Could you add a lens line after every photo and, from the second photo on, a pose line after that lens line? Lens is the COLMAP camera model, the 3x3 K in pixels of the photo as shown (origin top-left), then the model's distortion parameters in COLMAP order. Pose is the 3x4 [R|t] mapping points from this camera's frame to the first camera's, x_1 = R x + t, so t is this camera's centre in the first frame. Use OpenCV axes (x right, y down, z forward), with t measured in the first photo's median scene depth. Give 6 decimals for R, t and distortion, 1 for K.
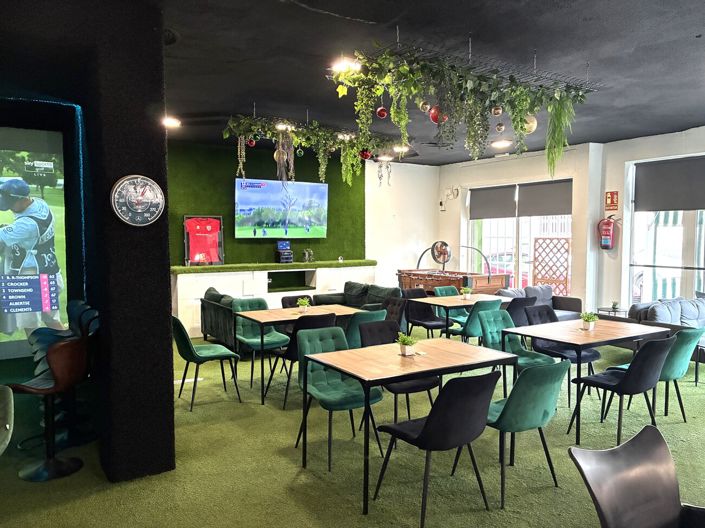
lens RADIAL K [[536.1, 0, 356.9], [0, 536.1, 263.5], [0, 0, 1]] dist [0.039227, -0.053391]
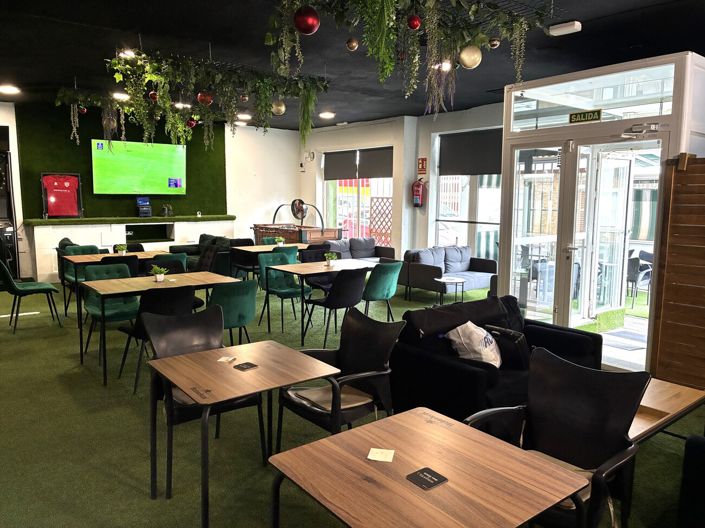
lens RADIAL K [[536.1, 0, 356.9], [0, 536.1, 263.5], [0, 0, 1]] dist [0.039227, -0.053391]
pose [[0.992820, -0.005270, 0.119503, 0.170407], [-0.003913, 0.997063, 0.076480, 0.007577], [-0.119555, -0.076399, 0.989884, -0.162629]]
